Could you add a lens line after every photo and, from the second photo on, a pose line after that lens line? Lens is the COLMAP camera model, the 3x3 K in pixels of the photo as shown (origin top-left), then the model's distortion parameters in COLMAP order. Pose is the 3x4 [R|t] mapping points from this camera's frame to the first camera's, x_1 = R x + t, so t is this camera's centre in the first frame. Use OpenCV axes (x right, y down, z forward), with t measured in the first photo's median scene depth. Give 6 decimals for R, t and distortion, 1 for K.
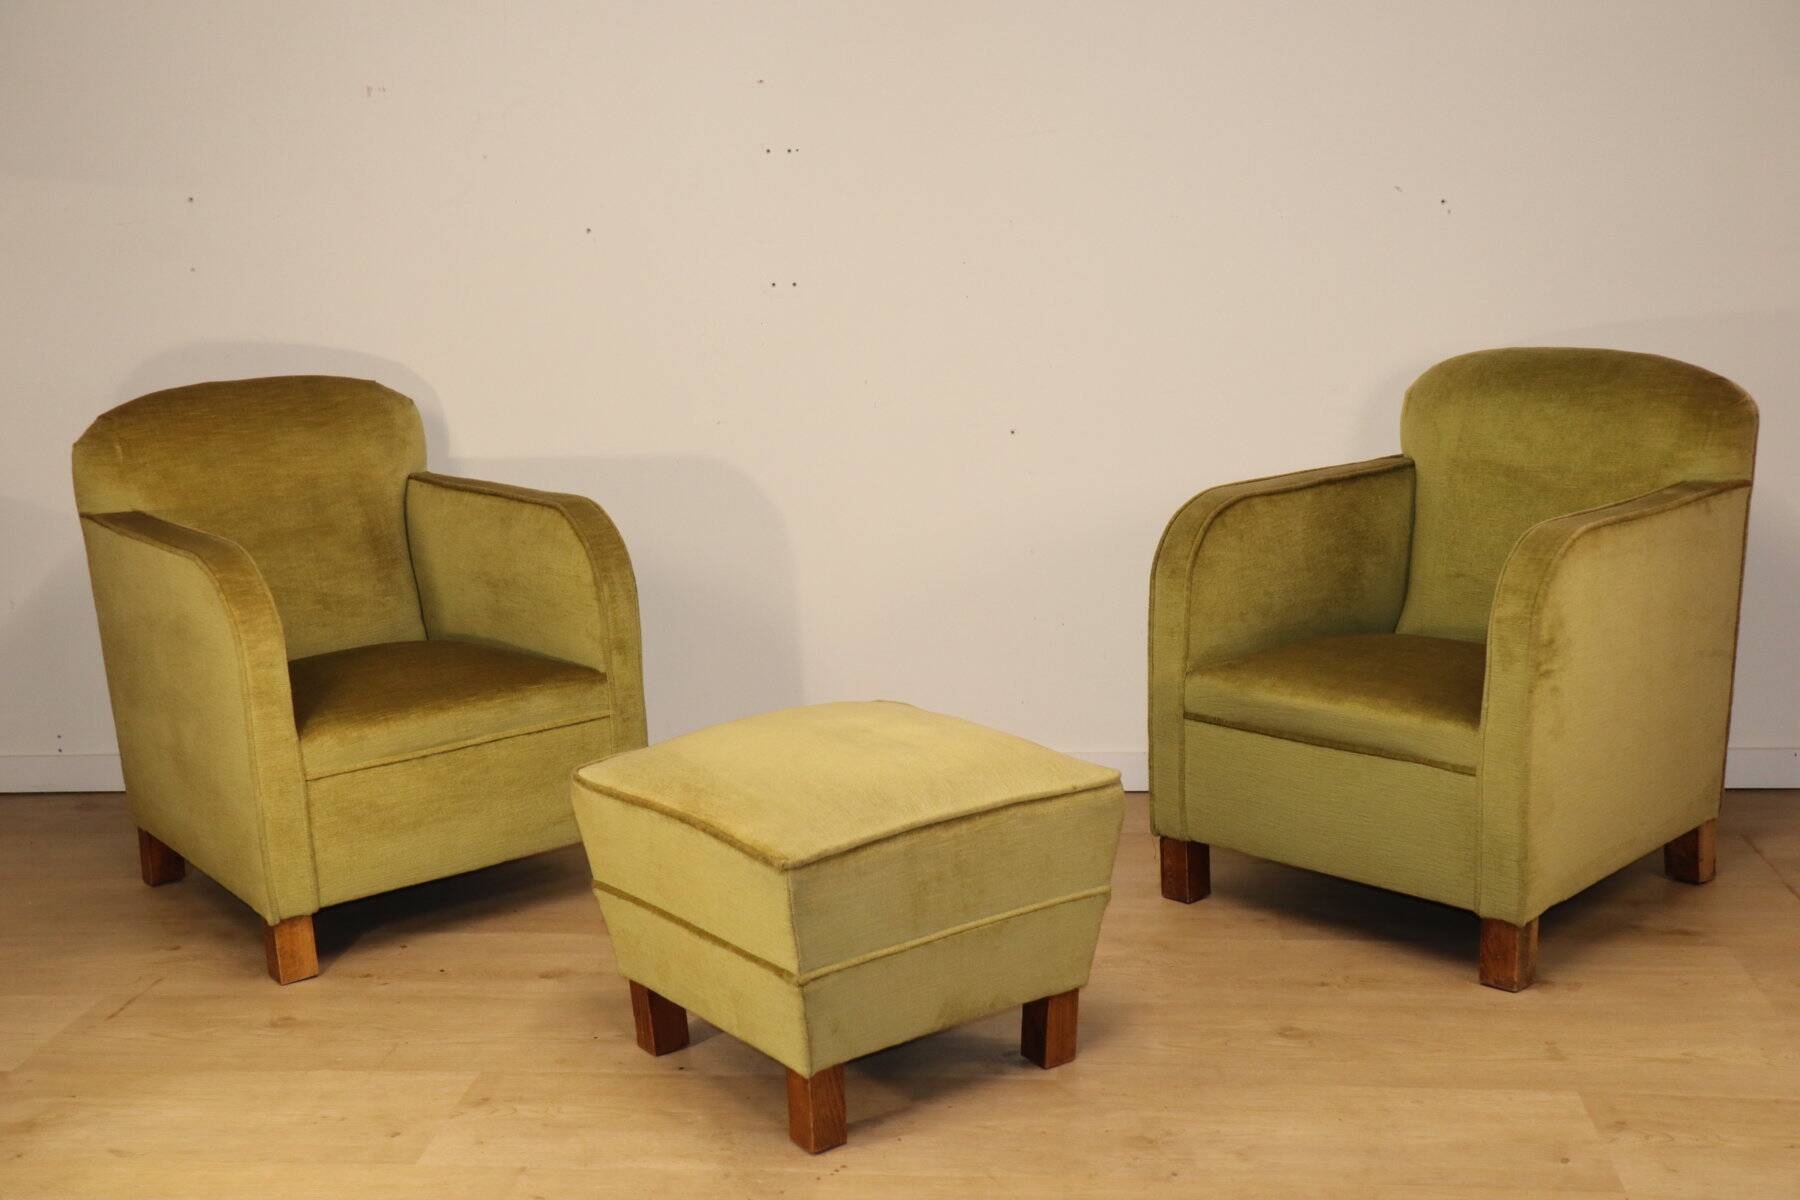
lens RADIAL K [[2124.9, 0, 899.9], [0, 2124.9, 612.3], [0, 0, 1]] dist [-0.009555, 0.262500]
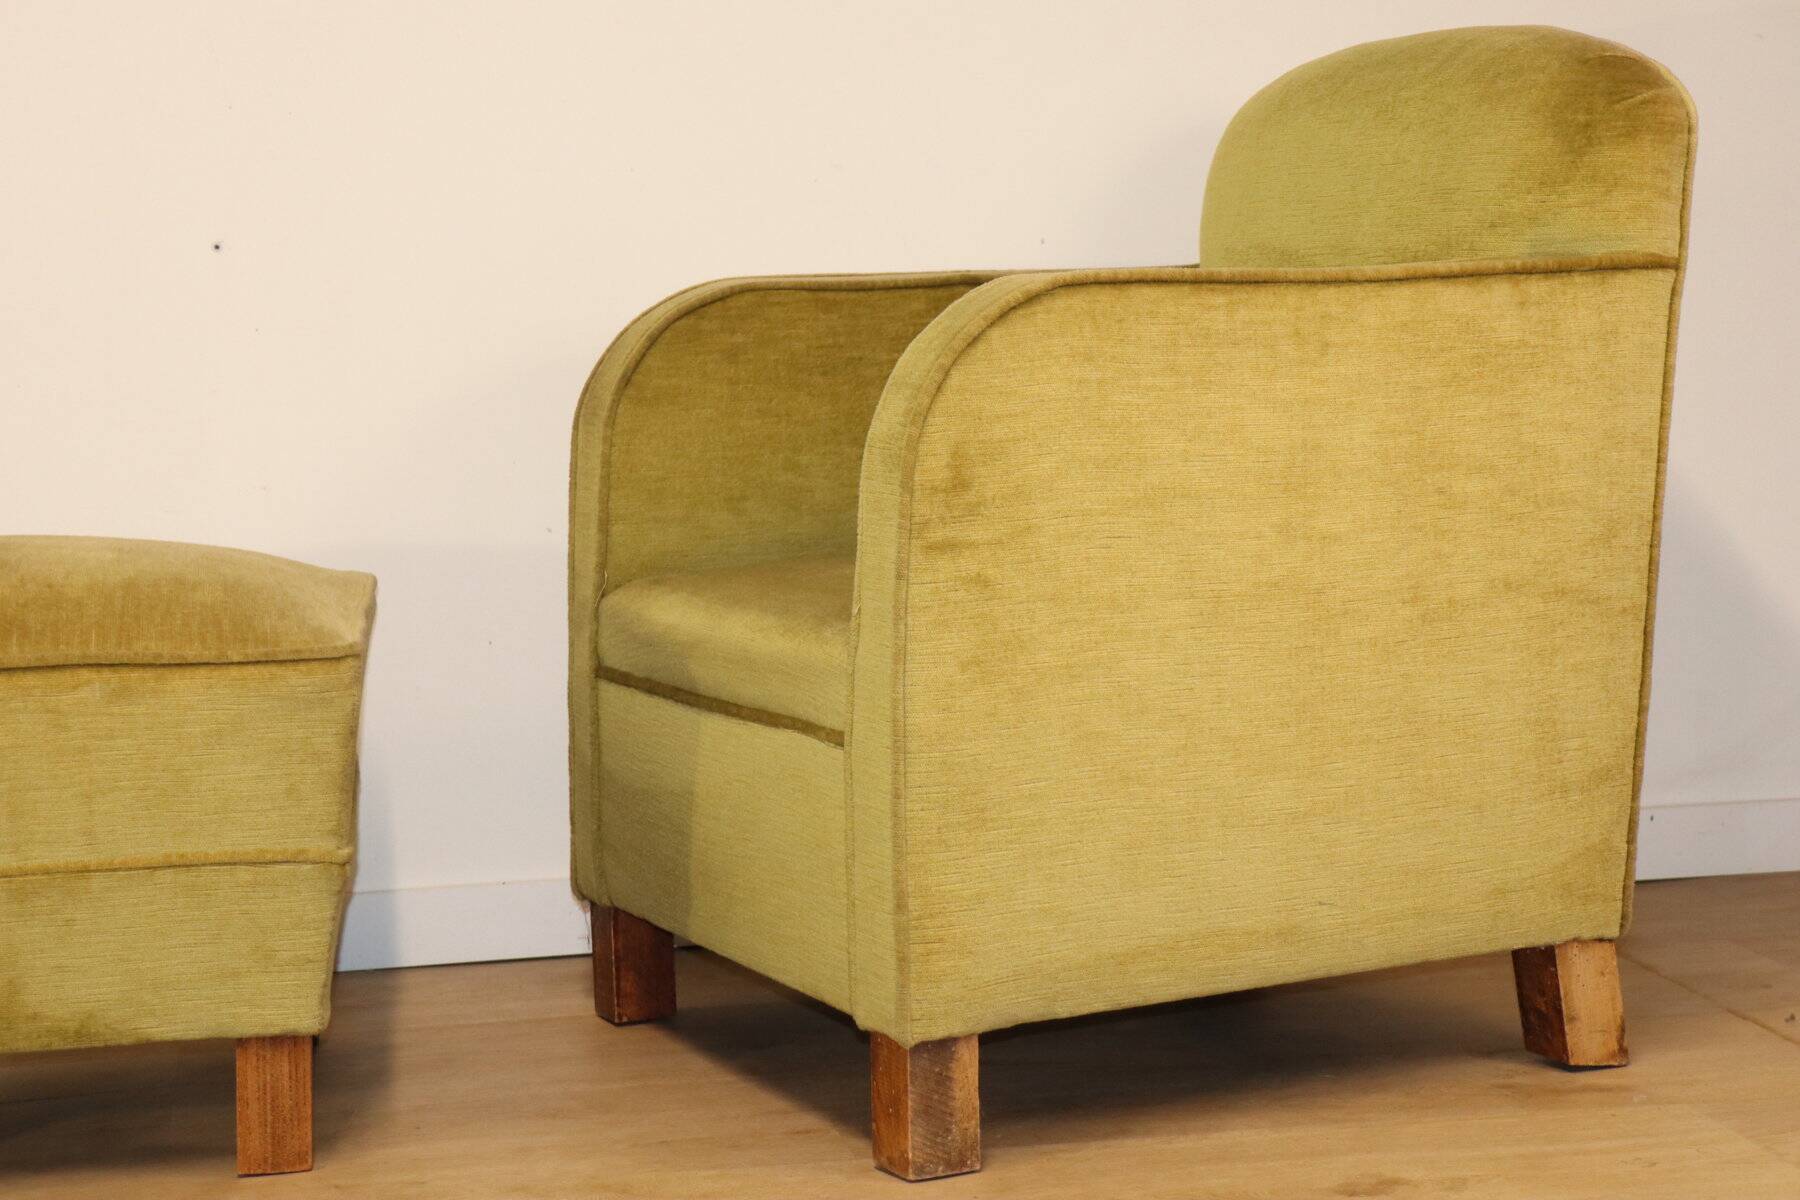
lens RADIAL K [[3217.2, 0, 898.5], [0, 3217.2, 607.5], [0, 0, 1]] dist [0.199063, 0.366796]
pose [[0.952734, 0.041014, -0.301025, 0.461478], [-0.065968, 0.995133, -0.073202, 0.088551], [0.296558, 0.089600, 0.950802, 0.225157]]
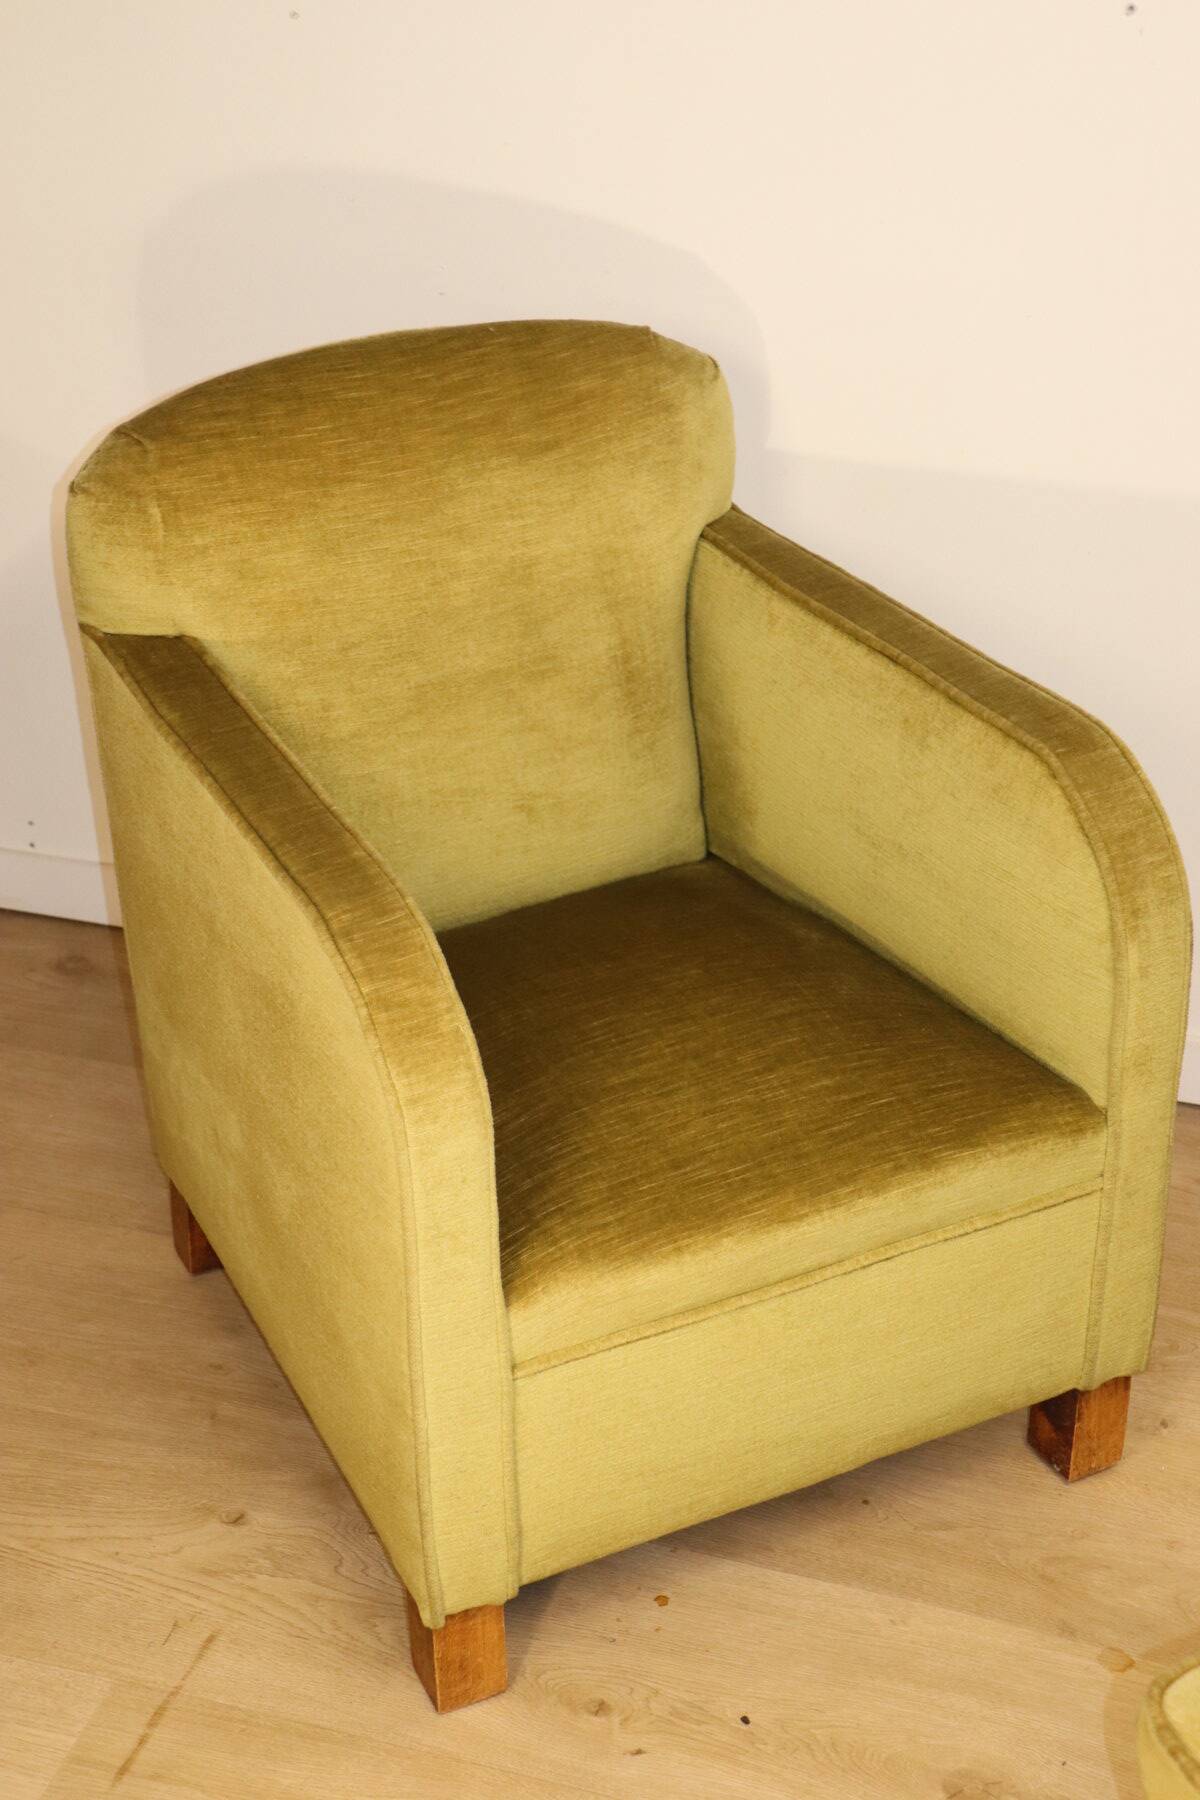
lens RADIAL K [[2828.6, 0, 600.0], [0, 2828.6, 900.0], [0, 0, 1]] dist [0.132262, 0.131209]
pose [[0.980653, 0.126024, -0.149791, -0.166454], [-0.074720, 0.948248, 0.308615, -0.215203], [0.180932, -0.291451, 0.939319, 0.400517]]
